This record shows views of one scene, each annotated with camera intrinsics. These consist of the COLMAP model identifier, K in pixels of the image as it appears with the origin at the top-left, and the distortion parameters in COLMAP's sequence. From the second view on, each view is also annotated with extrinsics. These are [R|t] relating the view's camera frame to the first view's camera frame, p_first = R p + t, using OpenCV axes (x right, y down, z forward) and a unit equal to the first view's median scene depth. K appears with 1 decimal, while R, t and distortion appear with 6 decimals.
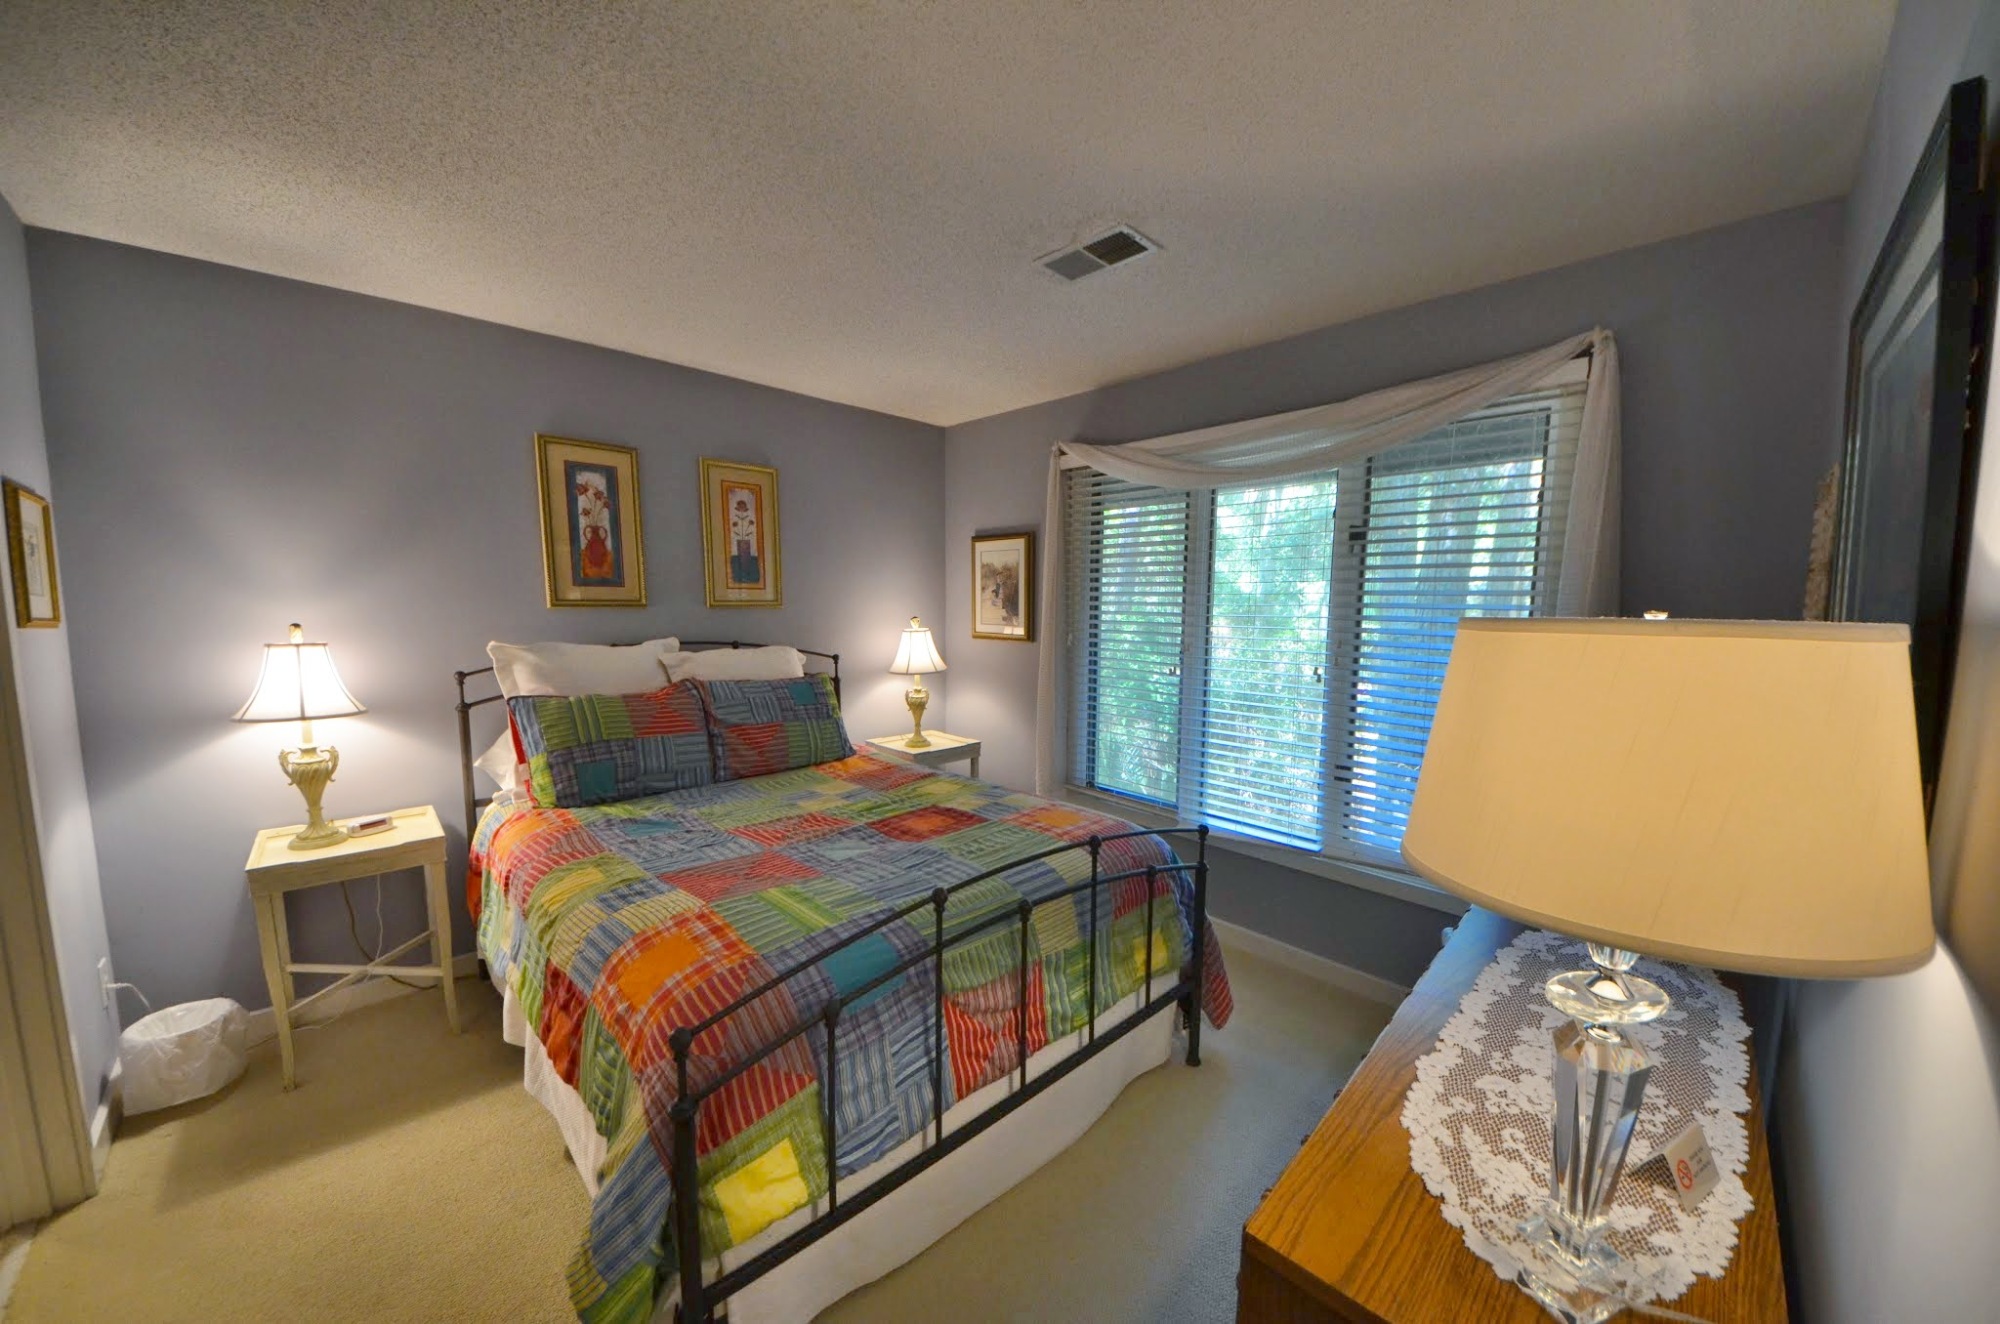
lens RADIAL K [[694.3, 0, 1014.0], [0, 694.3, 667.1], [0, 0, 1]] dist [0.014459, 0.000021]
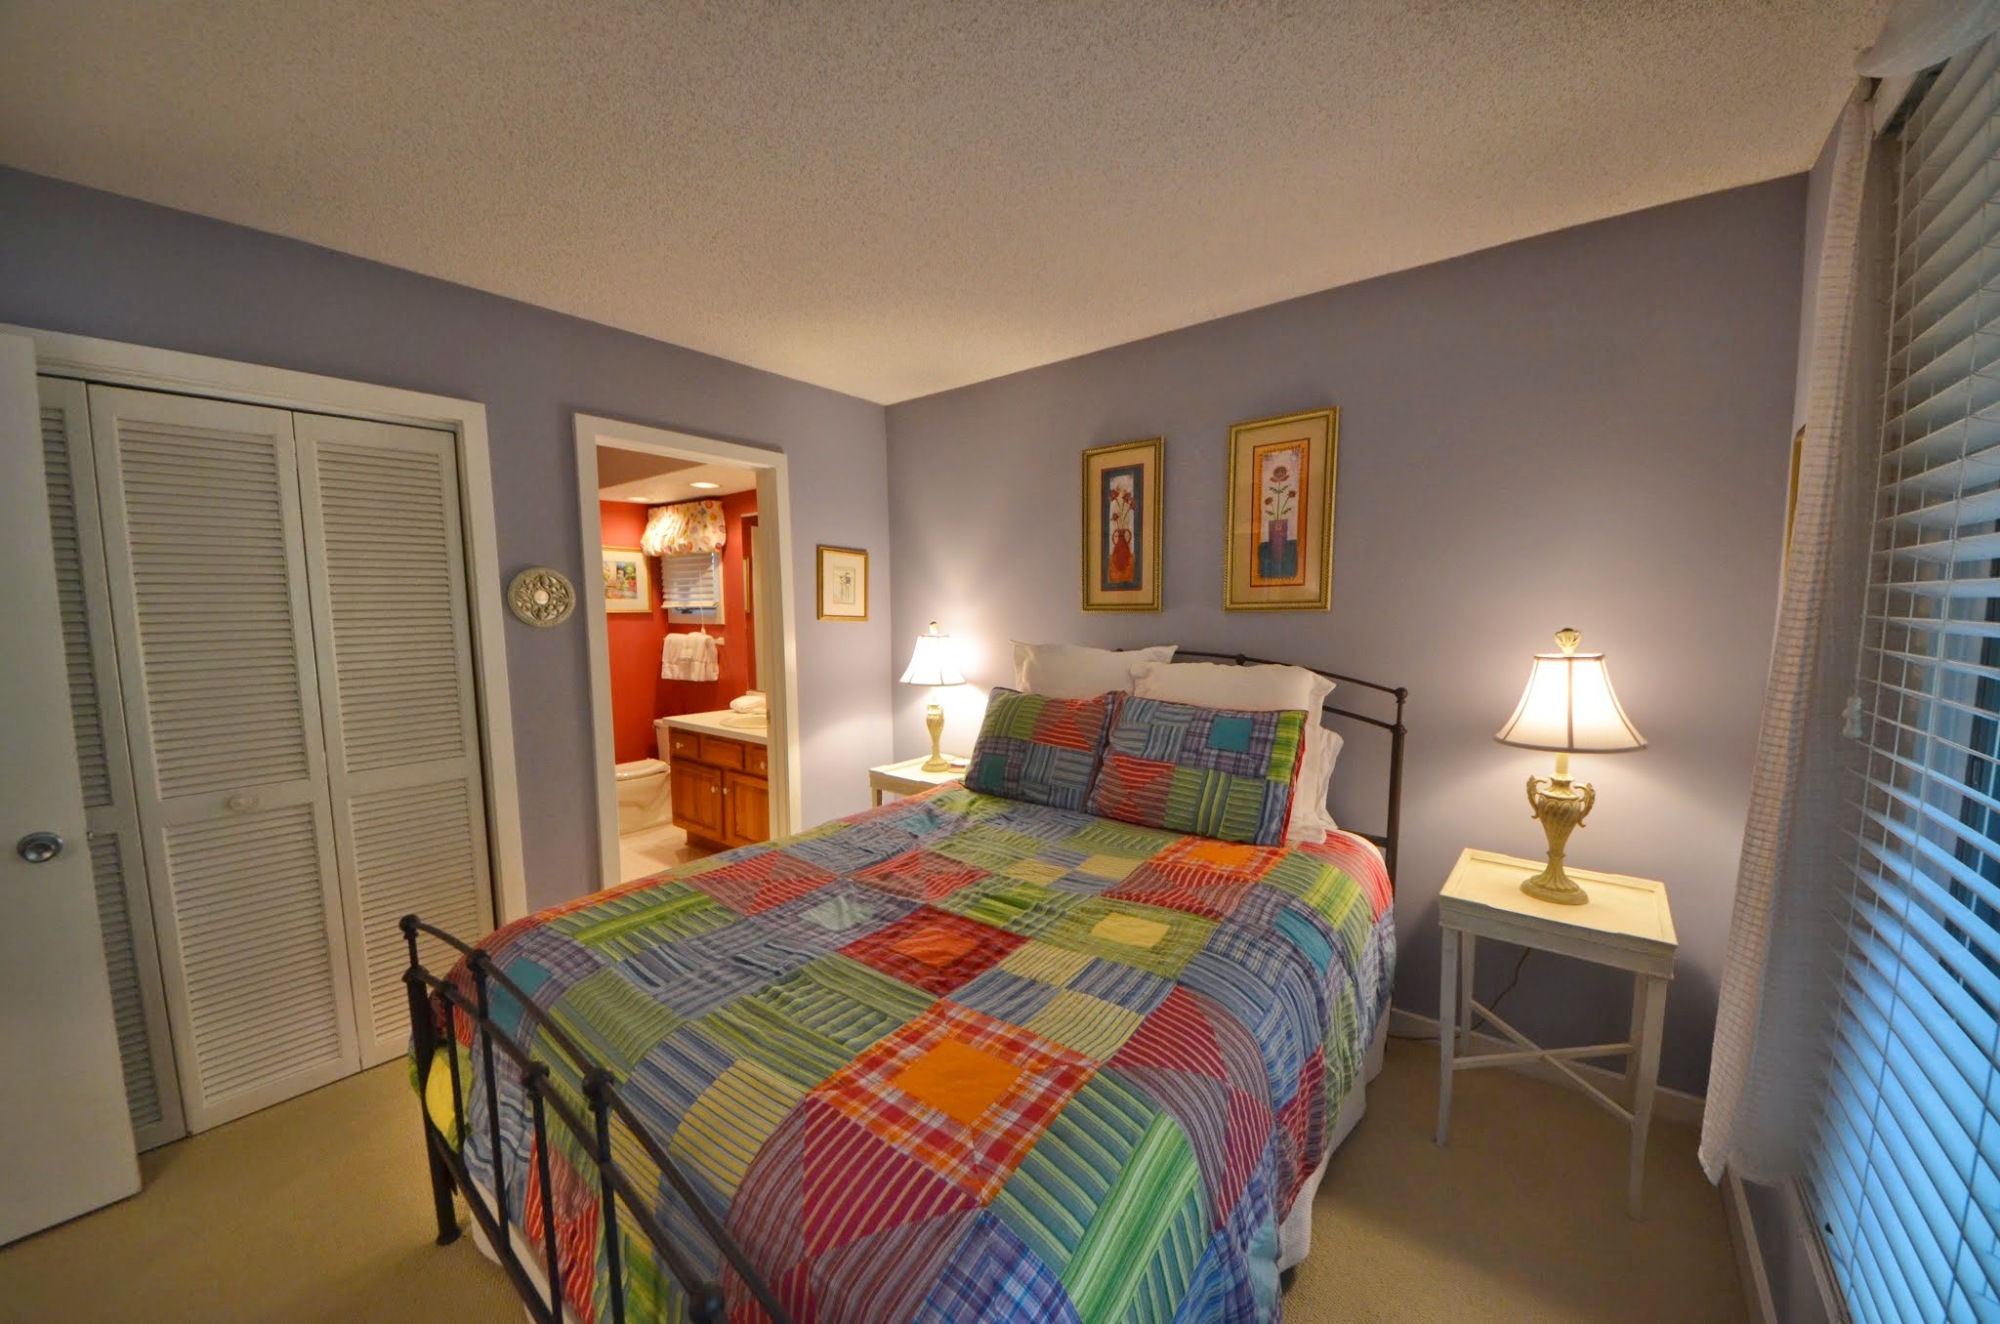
lens RADIAL K [[694.3, 0, 1012.6], [0, 694.3, 677.9], [0, 0, 1]] dist [0.014459, 0.000021]
pose [[0.120800, 0.095078, -0.988113, 0.382423], [-0.080327, 0.993075, 0.085735, -0.064921], [0.989421, 0.069015, 0.127601, 0.738908]]
